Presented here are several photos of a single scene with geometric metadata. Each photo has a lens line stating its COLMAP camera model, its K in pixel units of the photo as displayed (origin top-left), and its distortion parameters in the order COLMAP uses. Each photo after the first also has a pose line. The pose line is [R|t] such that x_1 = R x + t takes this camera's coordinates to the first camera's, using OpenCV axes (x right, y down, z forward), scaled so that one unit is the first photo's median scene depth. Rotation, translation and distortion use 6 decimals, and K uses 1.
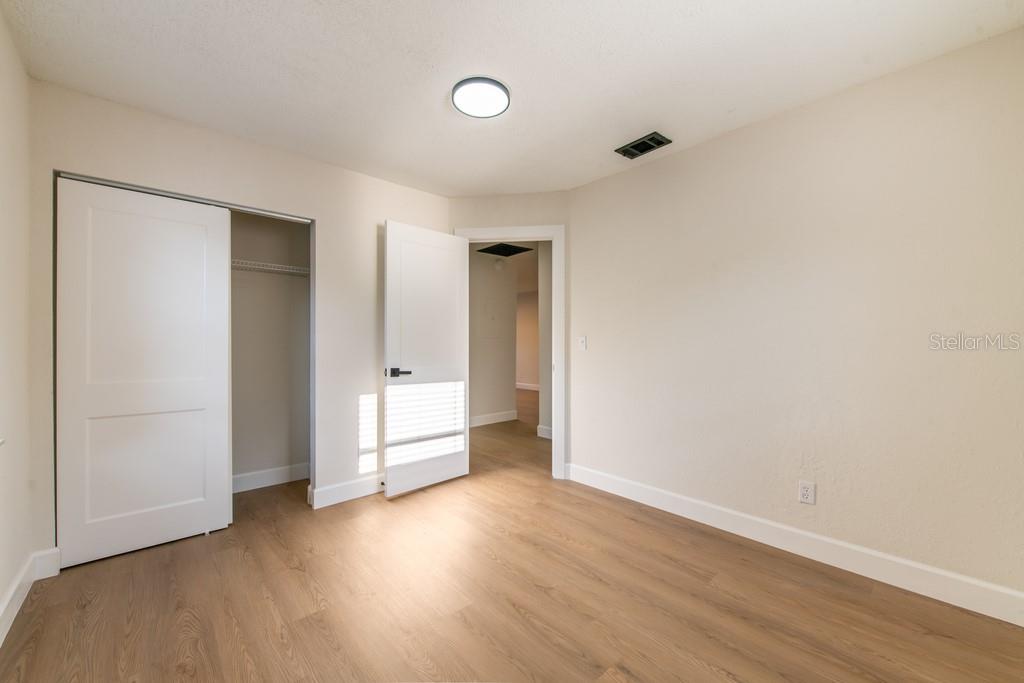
lens RADIAL K [[403.3, 0, 511.7], [0, 403.3, 341.9], [0, 0, 1]] dist [0.011521, -0.000894]
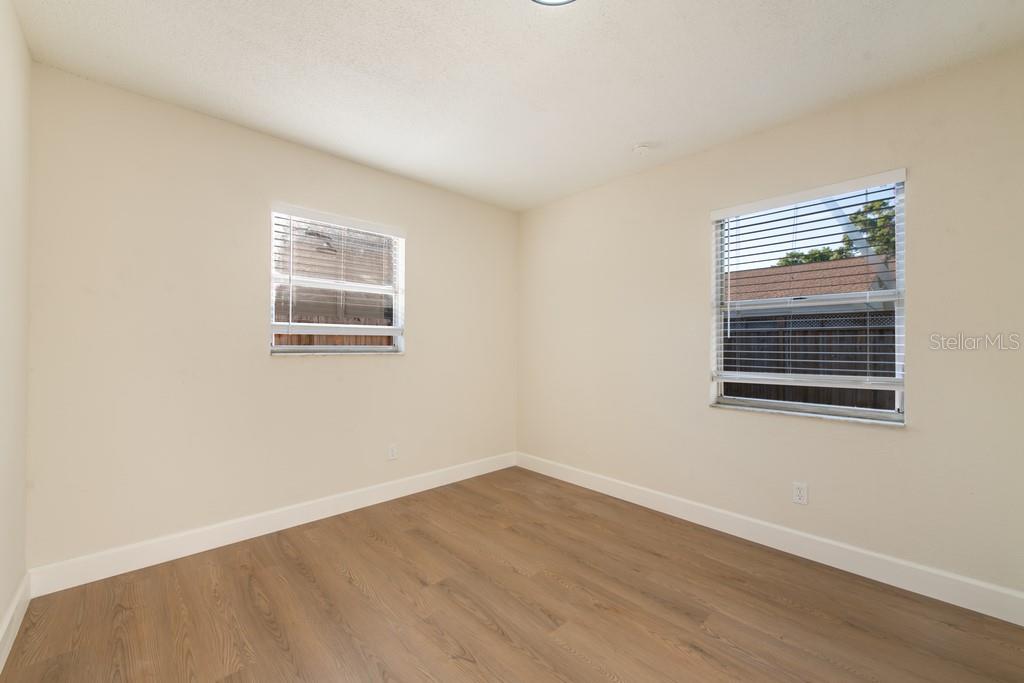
lens RADIAL K [[403.3, 0, 512.6], [0, 403.3, 342.5], [0, 0, 1]] dist [0.011521, -0.000894]
pose [[-0.999787, -0.004705, -0.020090, 0.005224], [-0.004611, 0.999978, -0.004709, -0.007859], [0.020112, -0.004615, -0.999787, 2.075802]]
